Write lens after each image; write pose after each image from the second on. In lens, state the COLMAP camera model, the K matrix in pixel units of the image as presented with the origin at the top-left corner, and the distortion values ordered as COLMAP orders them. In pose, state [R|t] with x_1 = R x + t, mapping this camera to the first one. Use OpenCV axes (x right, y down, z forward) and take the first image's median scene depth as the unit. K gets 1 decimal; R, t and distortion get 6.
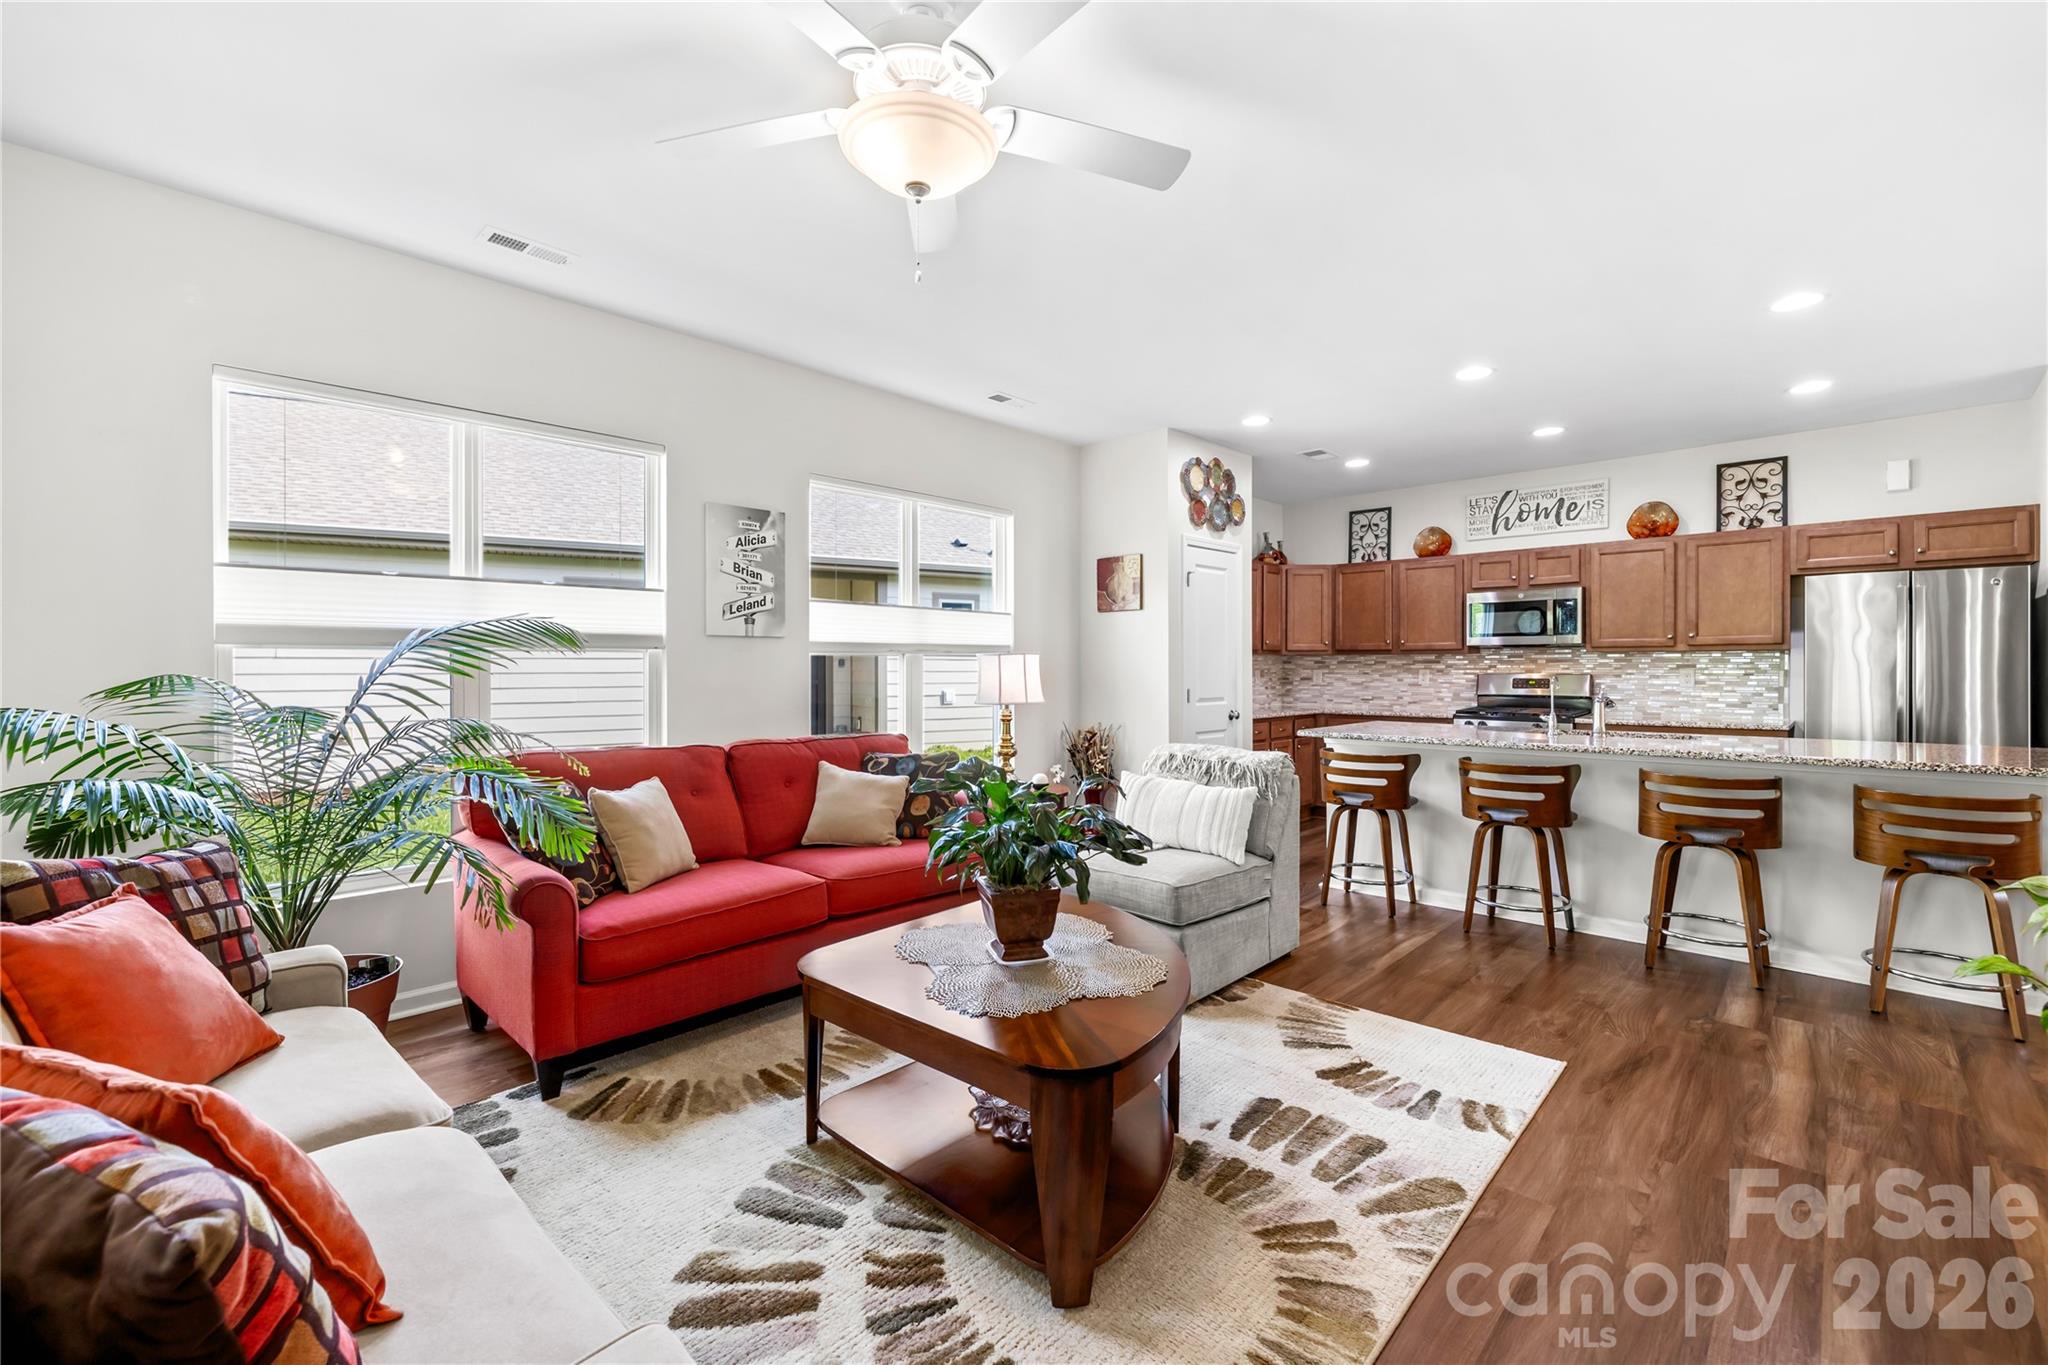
lens RADIAL K [[866.6, 0, 999.8], [0, 866.6, 672.6], [0, 0, 1]] dist [-0.001748, -0.000234]
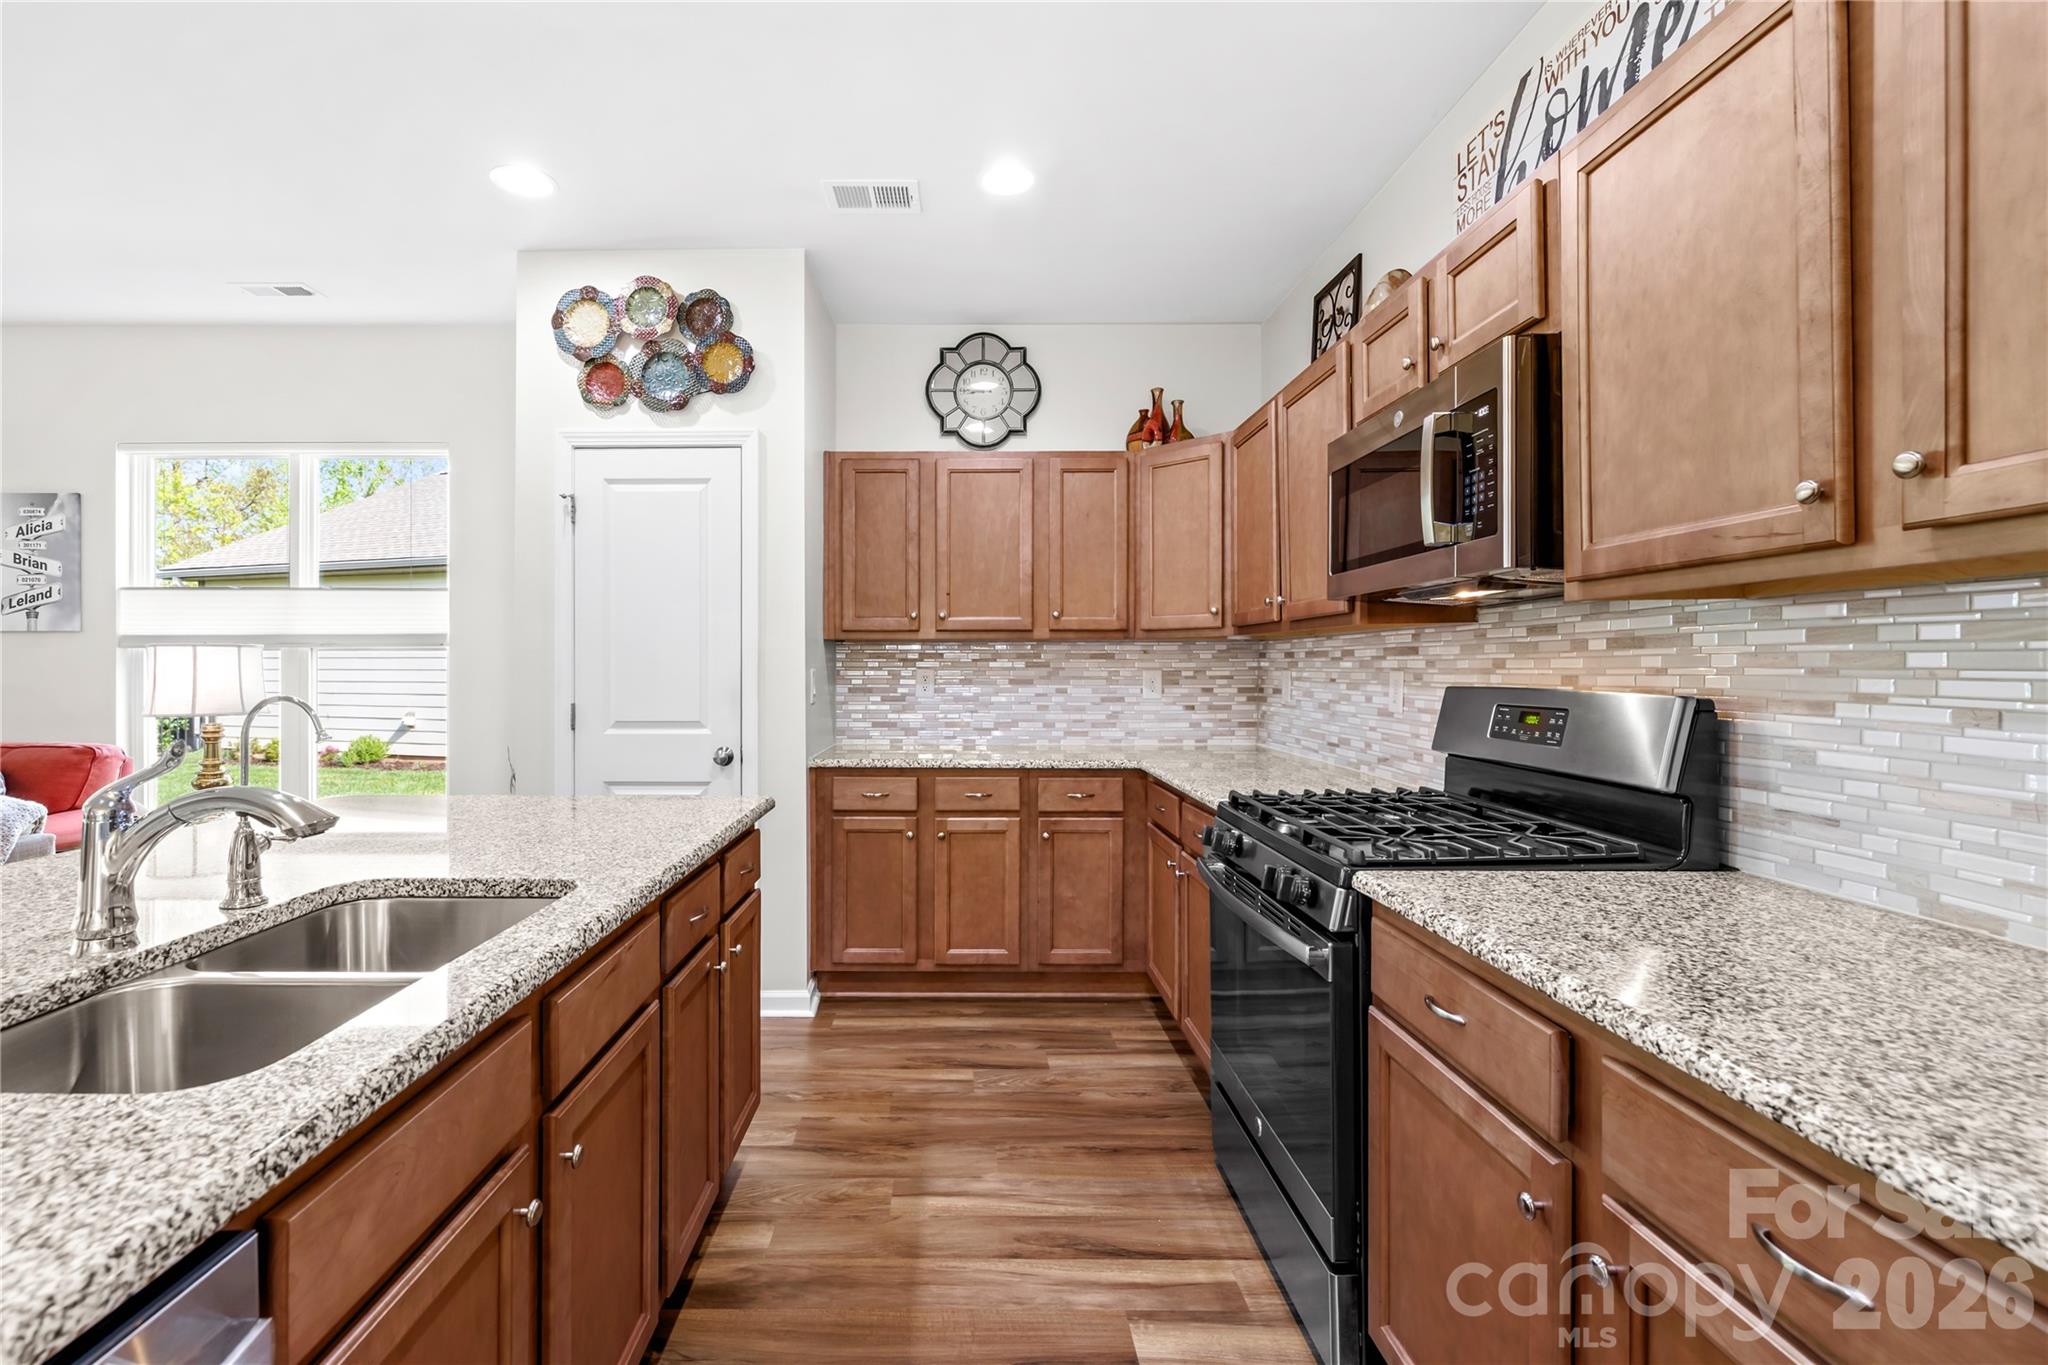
lens RADIAL K [[895.7, 0, 957.1], [0, 895.7, 668.8], [0, 0, 1]] dist [0.000214, 0.000019]
pose [[0.694865, 0.003244, -0.719133, 0.818980], [-0.005309, 0.999986, -0.000618, -0.004787], [0.719121, 0.004247, 0.694872, 0.785131]]
